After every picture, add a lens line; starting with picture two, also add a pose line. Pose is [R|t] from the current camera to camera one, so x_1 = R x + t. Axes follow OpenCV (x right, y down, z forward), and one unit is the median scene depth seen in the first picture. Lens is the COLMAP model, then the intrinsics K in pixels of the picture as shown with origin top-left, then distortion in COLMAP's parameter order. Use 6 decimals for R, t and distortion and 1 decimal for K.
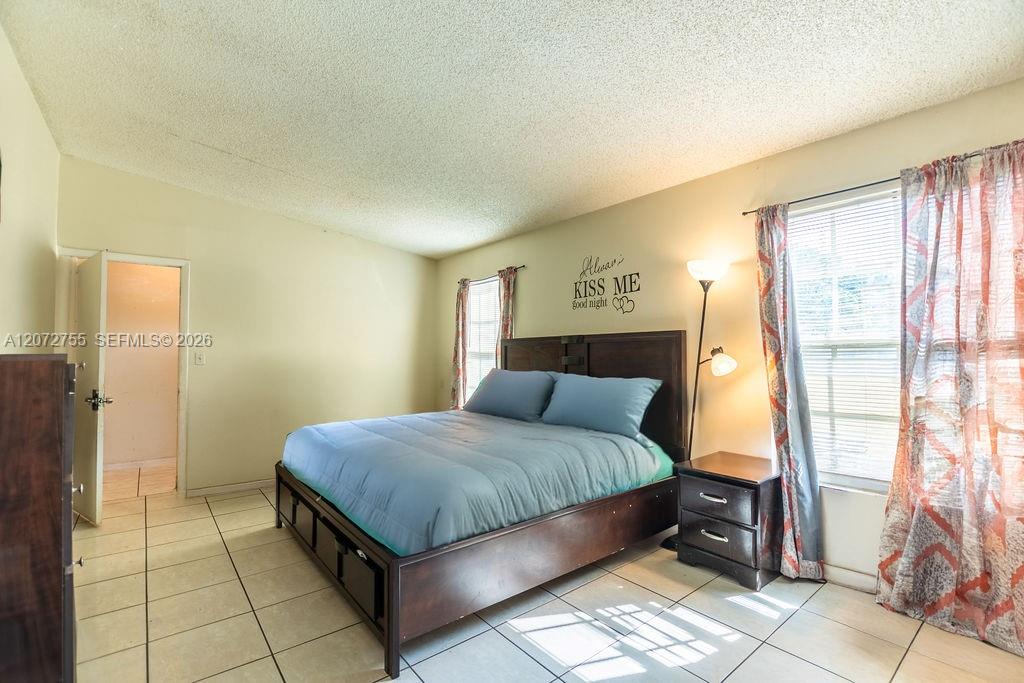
lens RADIAL K [[457.6, 0, 509.2], [0, 457.6, 347.5], [0, 0, 1]] dist [-0.015671, -0.000473]
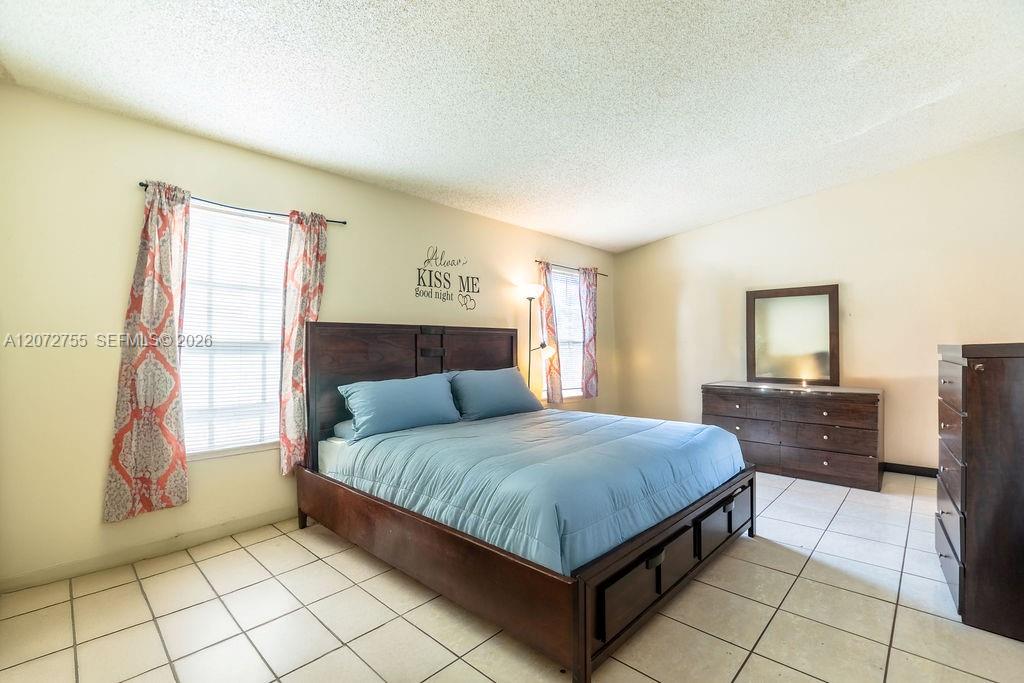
lens RADIAL K [[457.6, 0, 508.6], [0, 457.6, 345.3], [0, 0, 1]] dist [-0.015671, -0.000473]
pose [[-0.108394, 0.011138, 0.994046, -0.837592], [-0.014904, 0.999807, -0.012828, 0.024830], [-0.993996, -0.016205, -0.108207, 0.962180]]
